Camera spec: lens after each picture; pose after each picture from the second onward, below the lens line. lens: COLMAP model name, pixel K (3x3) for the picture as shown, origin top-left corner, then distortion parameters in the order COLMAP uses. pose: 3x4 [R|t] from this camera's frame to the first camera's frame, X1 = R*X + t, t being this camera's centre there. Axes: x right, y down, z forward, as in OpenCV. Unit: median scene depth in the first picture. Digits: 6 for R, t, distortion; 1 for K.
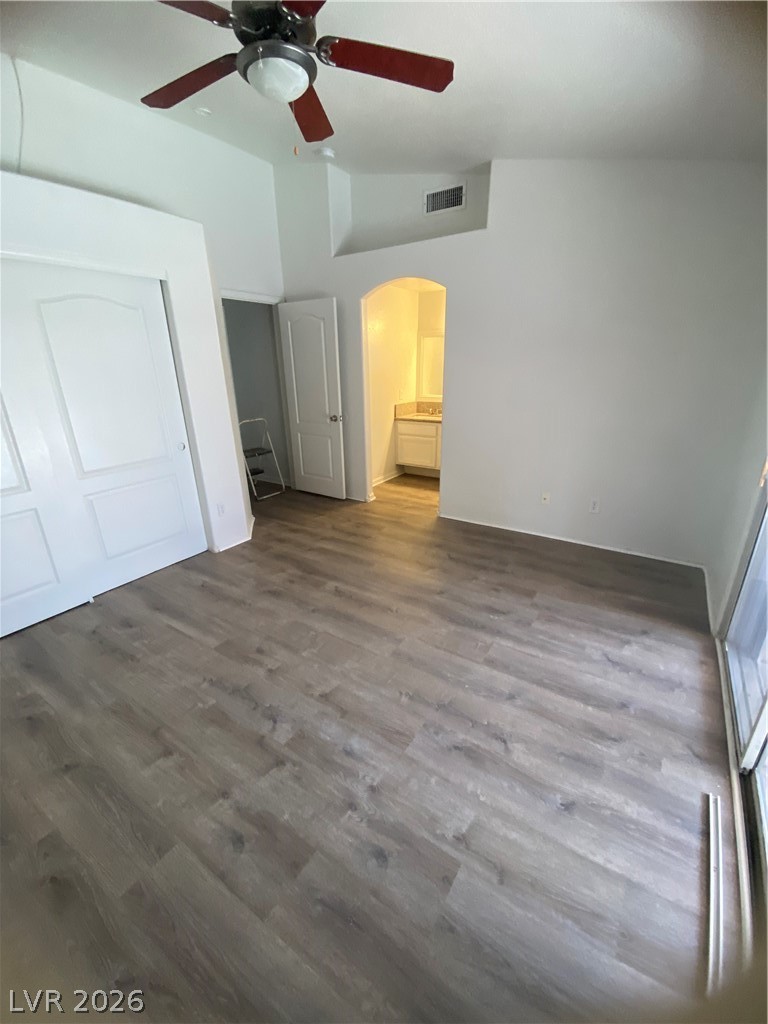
lens RADIAL K [[413.2, 0, 380.6], [0, 413.2, 514.2], [0, 0, 1]] dist [0.029799, -0.026683]
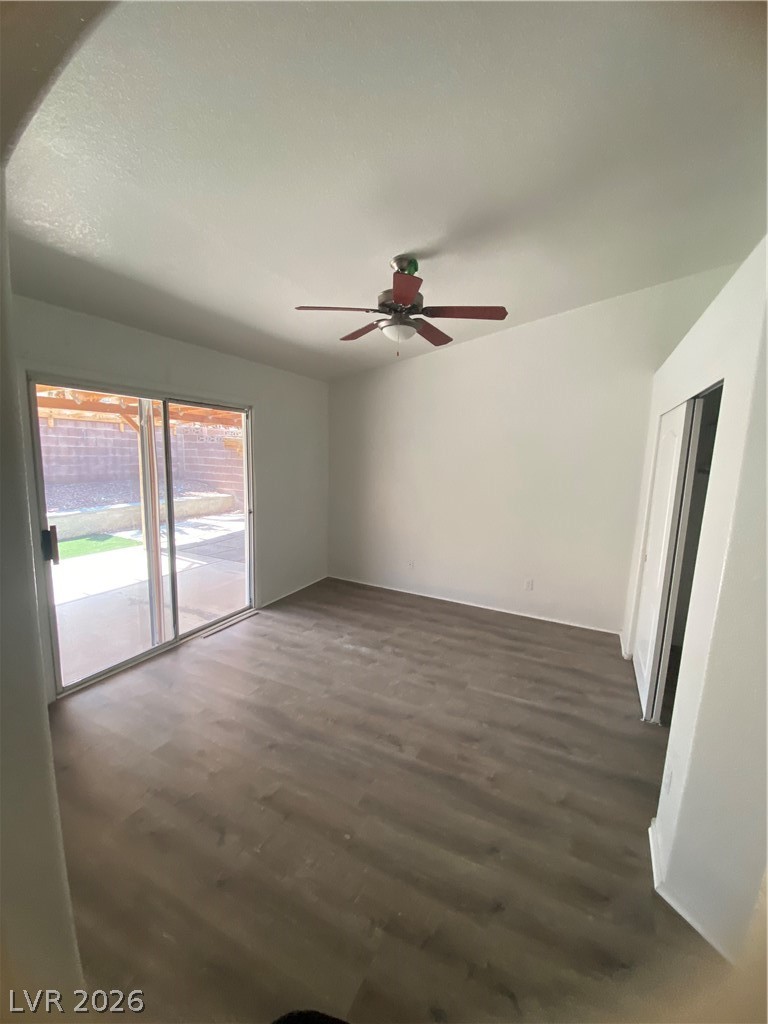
lens RADIAL K [[413.2, 0, 380.6], [0, 413.2, 514.2], [0, 0, 1]] dist [0.029799, -0.026683]
pose [[-0.991234, 0.004102, -0.132055, 0.052301], [-0.060057, 0.876294, 0.478020, -0.836904], [0.117679, 0.481760, -0.868366, 2.025394]]
